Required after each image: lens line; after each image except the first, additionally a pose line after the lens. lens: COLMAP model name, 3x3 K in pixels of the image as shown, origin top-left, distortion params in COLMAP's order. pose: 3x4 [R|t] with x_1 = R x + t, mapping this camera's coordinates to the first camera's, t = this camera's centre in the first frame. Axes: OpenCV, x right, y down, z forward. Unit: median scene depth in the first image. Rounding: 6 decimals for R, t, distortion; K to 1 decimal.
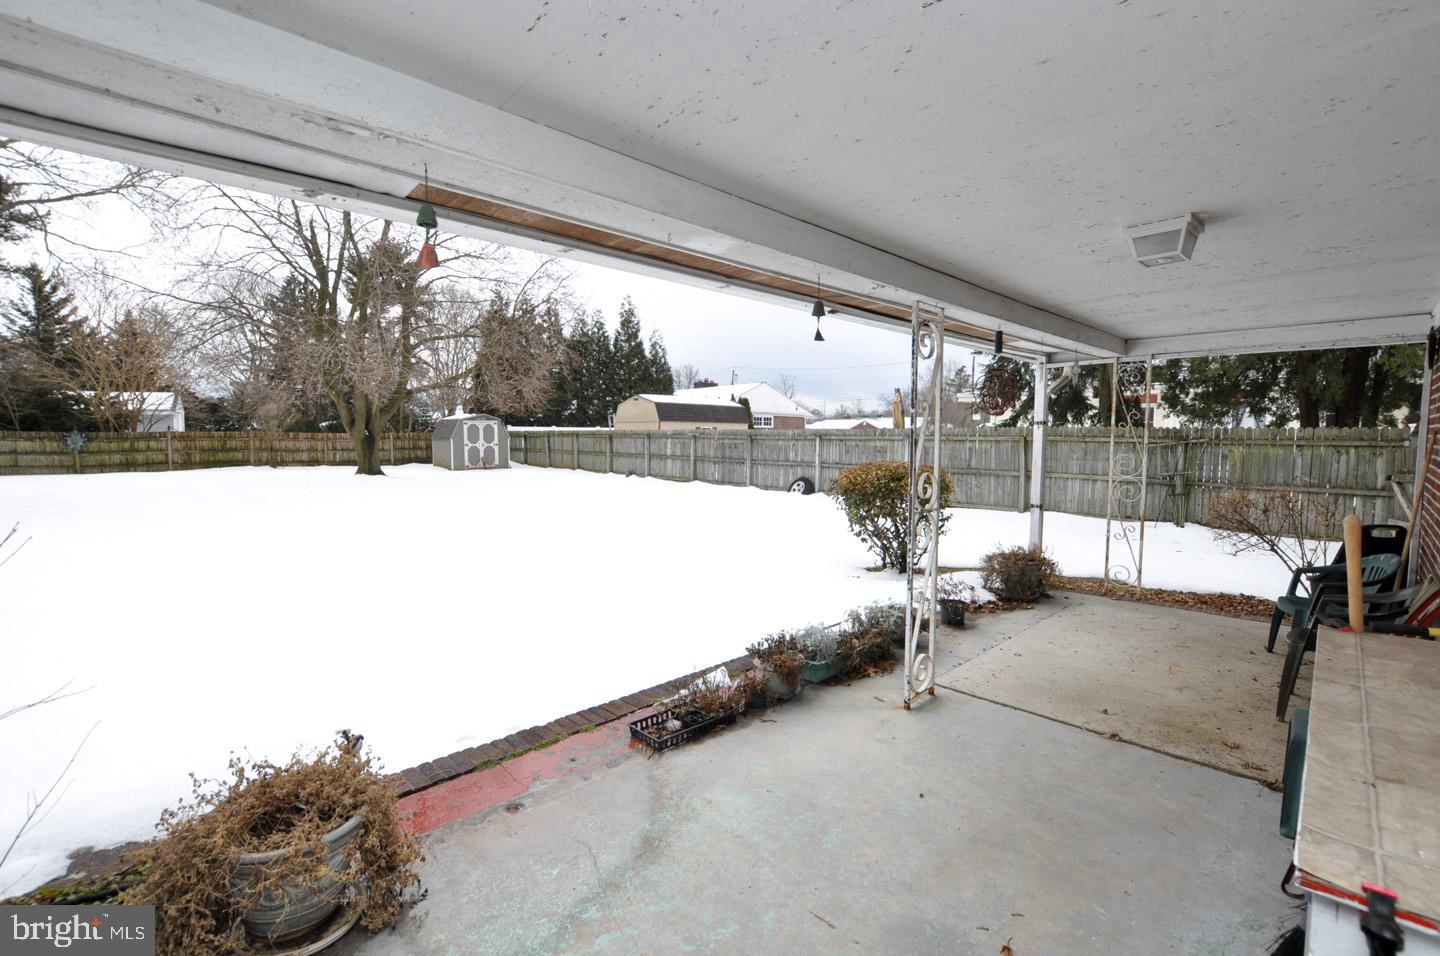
lens RADIAL K [[632.4, 0, 723.0], [0, 632.4, 478.0], [0, 0, 1]] dist [-0.034667, 0.005025]
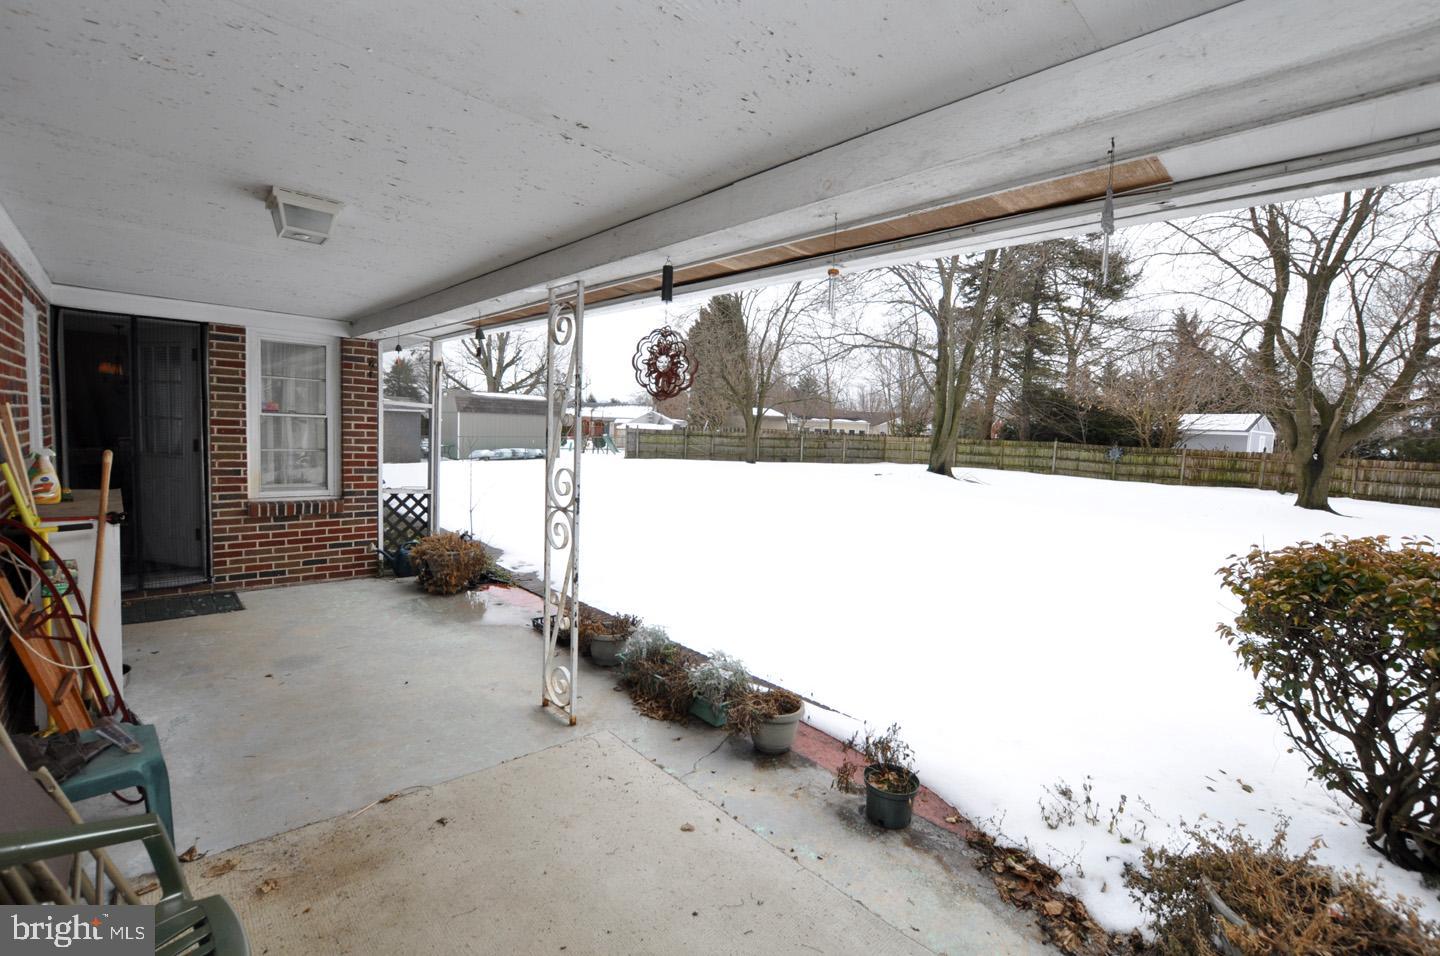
lens RADIAL K [[632.4, 0, 723.0], [0, 632.4, 478.0], [0, 0, 1]] dist [-0.034667, 0.005025]
pose [[-0.004244, 0.075211, -0.997159, 0.212227], [-0.114752, 0.990544, 0.075200, -0.015192], [0.993385, 0.114745, 0.004427, 0.210269]]
